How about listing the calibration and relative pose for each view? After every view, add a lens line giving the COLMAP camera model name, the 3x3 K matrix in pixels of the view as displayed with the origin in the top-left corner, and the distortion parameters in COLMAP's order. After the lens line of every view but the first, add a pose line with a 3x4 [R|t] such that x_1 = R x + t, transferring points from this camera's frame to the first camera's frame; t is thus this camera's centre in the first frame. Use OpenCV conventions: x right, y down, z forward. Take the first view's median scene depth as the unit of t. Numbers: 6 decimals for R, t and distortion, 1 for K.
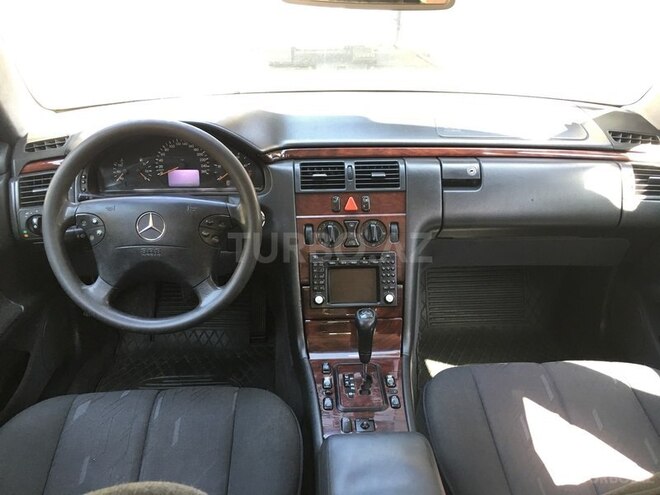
lens RADIAL K [[558.5, 0, 330.0], [0, 558.5, 247.5], [0, 0, 1]] dist [0.090052, -0.125982]
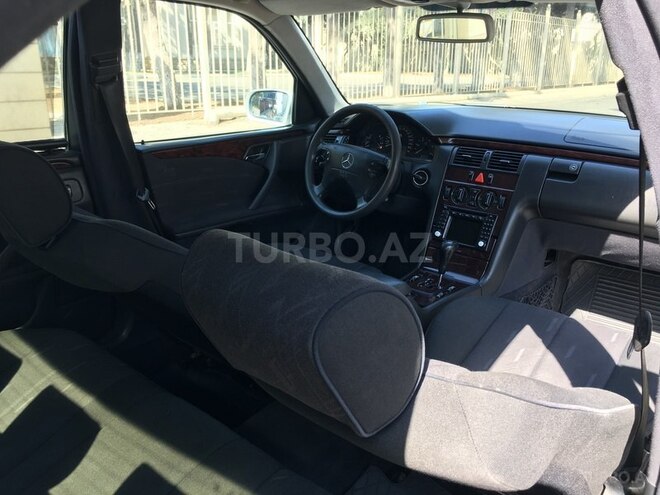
lens RADIAL K [[558.5, 0, 330.0], [0, 558.5, 247.5], [0, 0, 1]] dist [0.090052, -0.125982]
pose [[0.712720, 0.222791, -0.665128, 0.763917], [-0.302456, 0.953151, -0.004831, 0.216481], [0.632891, 0.204615, 0.746714, -0.285714]]
